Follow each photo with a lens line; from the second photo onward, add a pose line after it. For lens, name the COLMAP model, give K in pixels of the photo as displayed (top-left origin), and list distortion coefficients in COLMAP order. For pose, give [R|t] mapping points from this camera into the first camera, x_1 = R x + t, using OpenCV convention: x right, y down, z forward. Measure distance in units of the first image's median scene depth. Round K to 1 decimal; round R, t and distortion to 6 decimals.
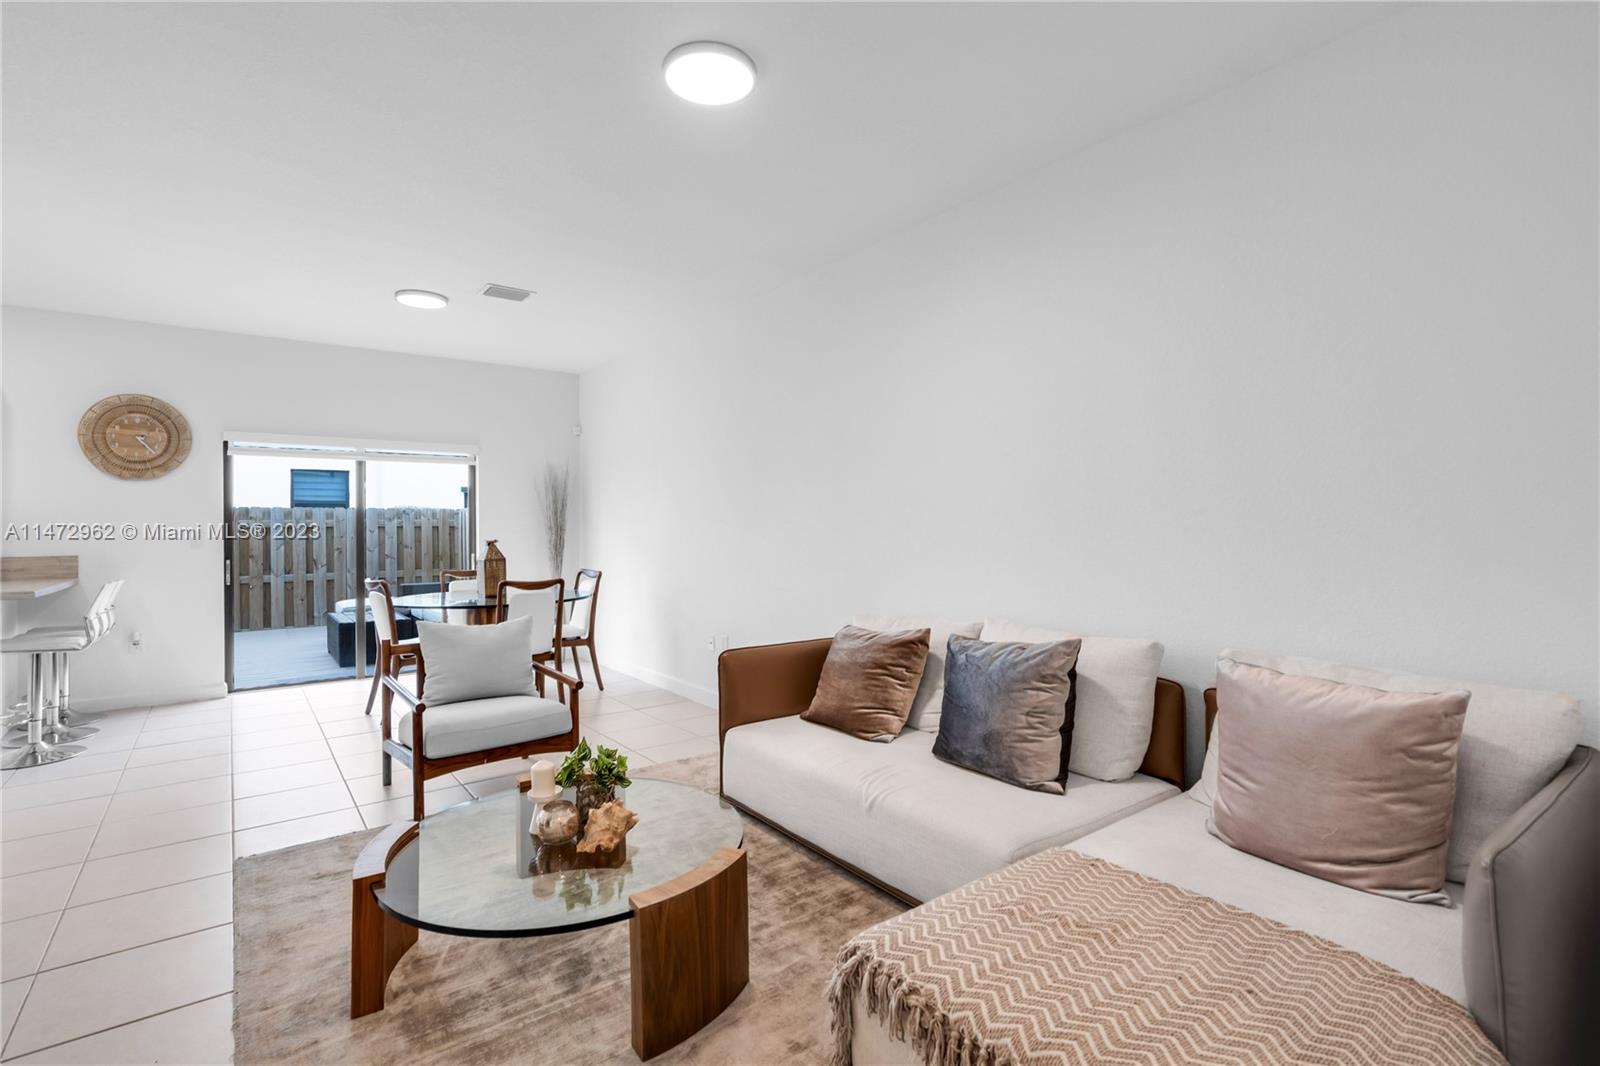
lens RADIAL K [[742.5, 0, 791.4], [0, 742.5, 526.3], [0, 0, 1]] dist [-0.004455, 0.001949]
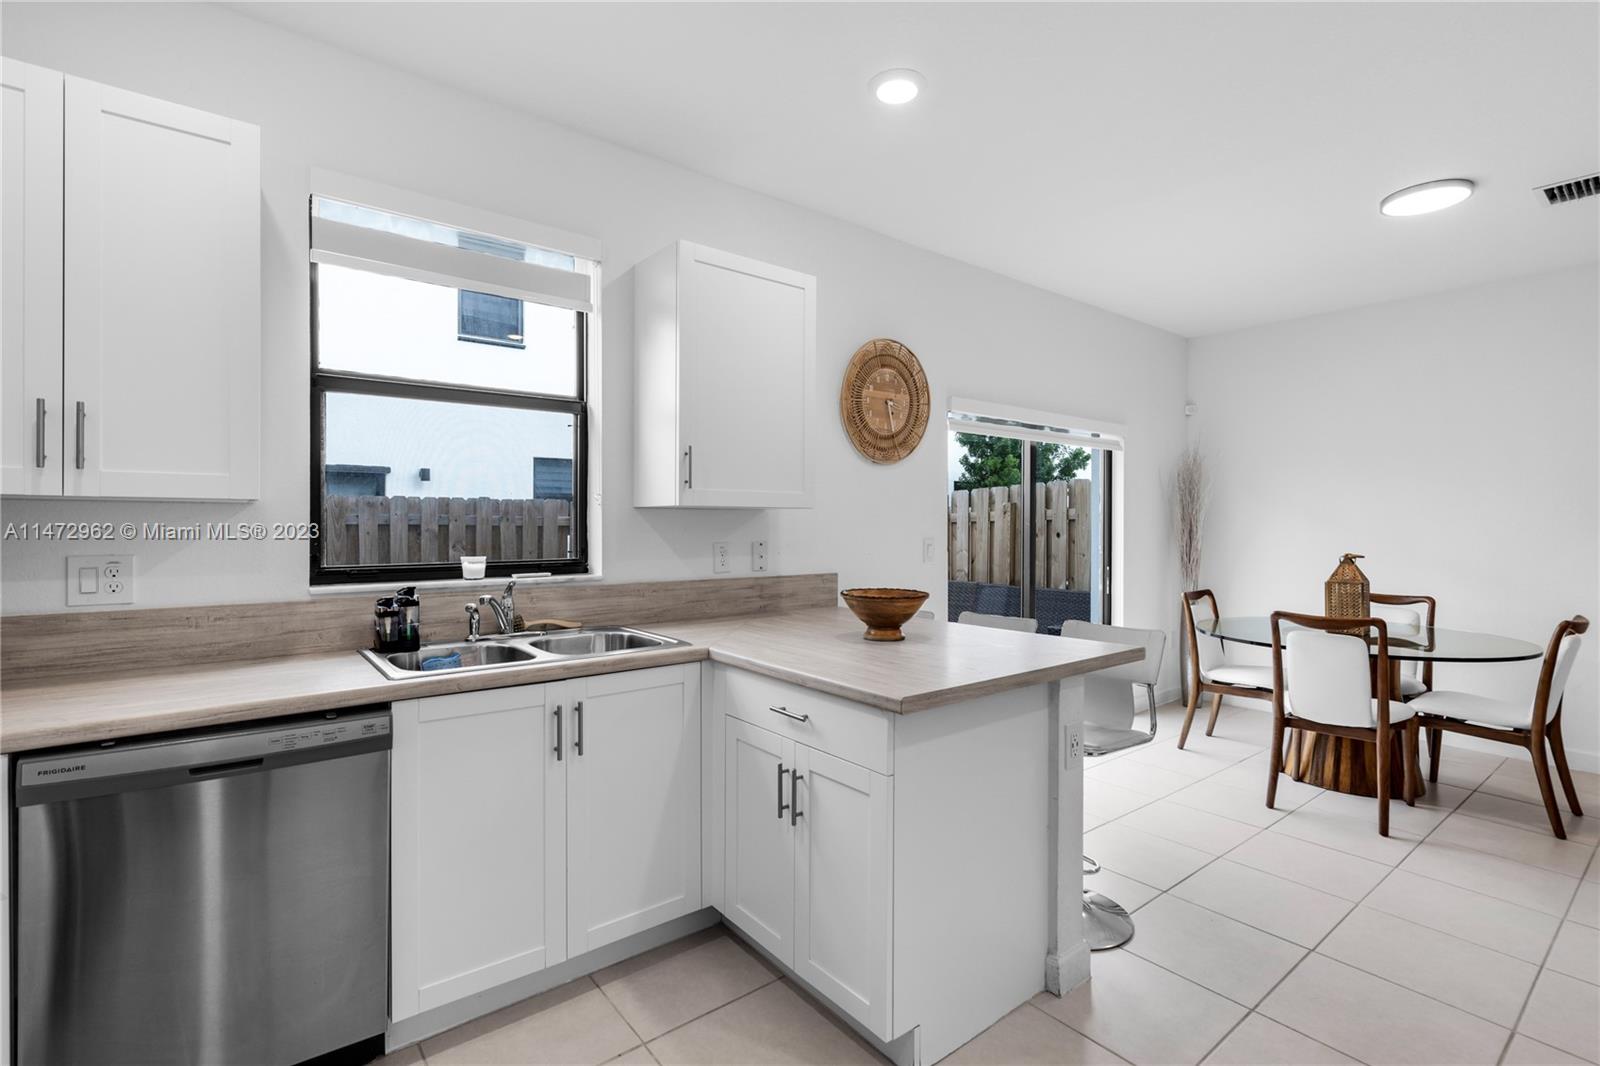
lens RADIAL K [[742.5, 0, 799.3], [0, 742.5, 524.9], [0, 0, 1]] dist [-0.004455, 0.001949]
pose [[0.999945, -0.008268, -0.006443, -1.127238], [0.008358, 0.999865, 0.014113, -0.016656], [0.006326, -0.014166, 0.999880, 0.346102]]
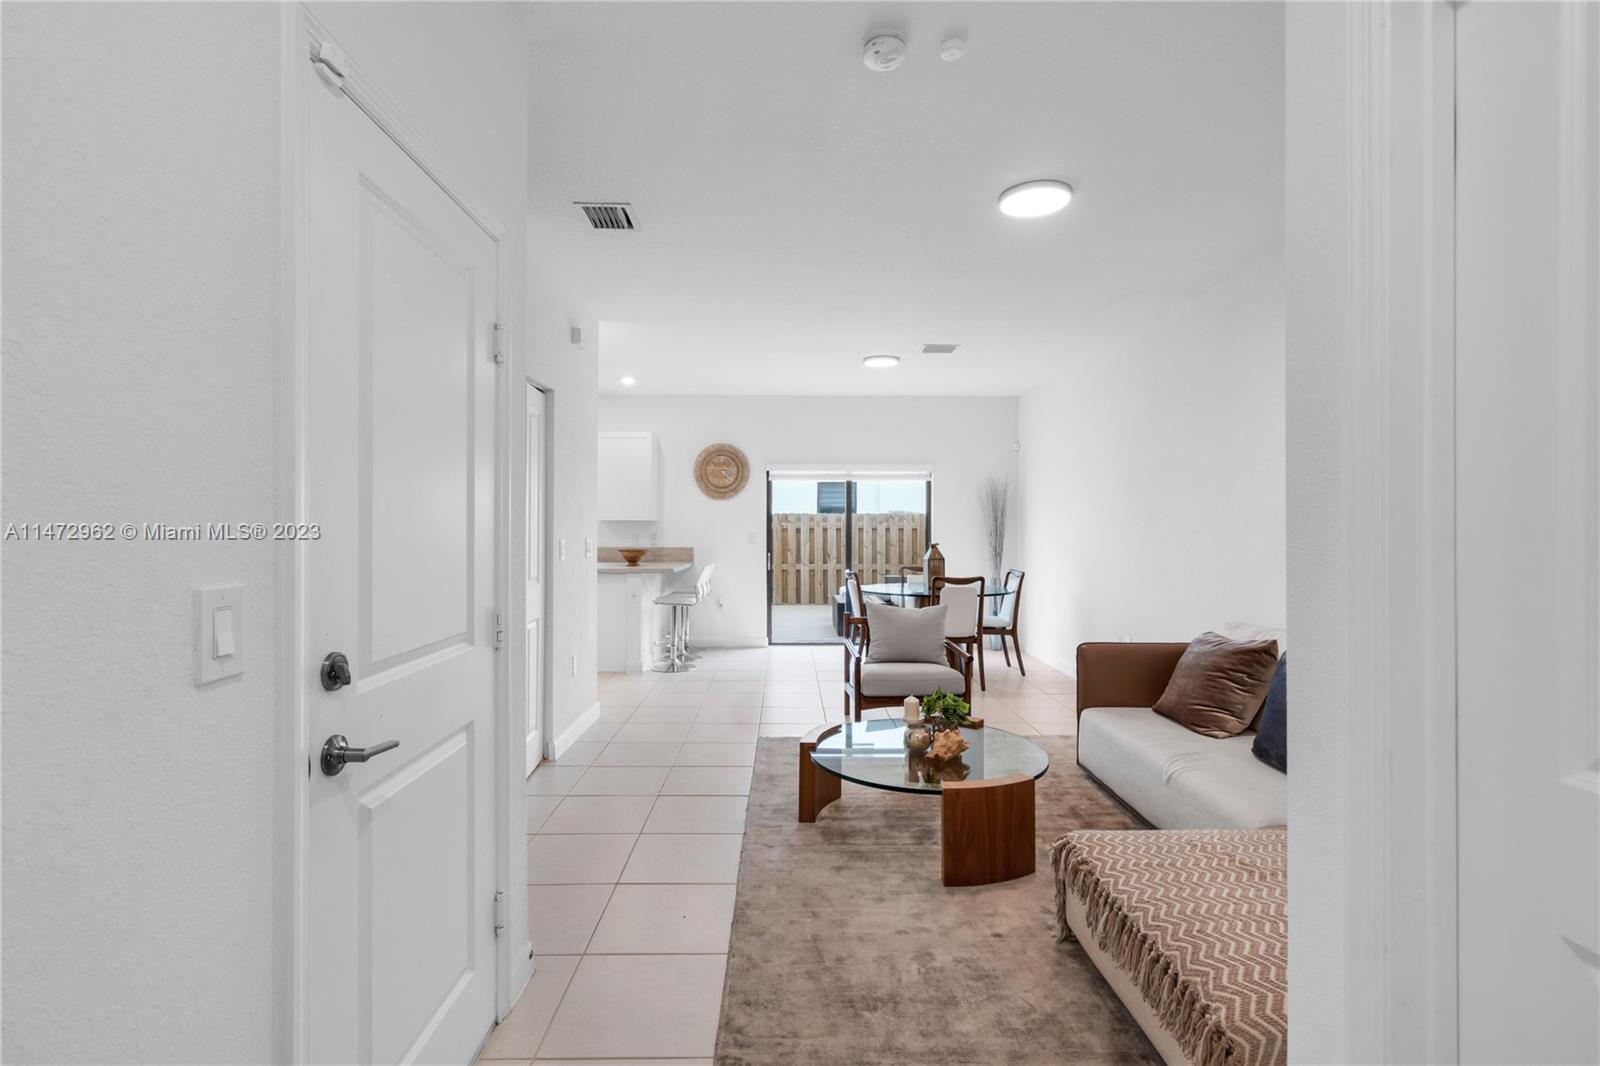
lens RADIAL K [[742.5, 0, 793.2], [0, 742.5, 535.3], [0, 0, 1]] dist [-0.004455, 0.001949]
pose [[0.801750, 0.014876, -0.597474, 0.182094], [-0.006685, 0.999851, 0.015924, -0.015513], [0.597622, -0.008773, 0.801730, -0.170246]]
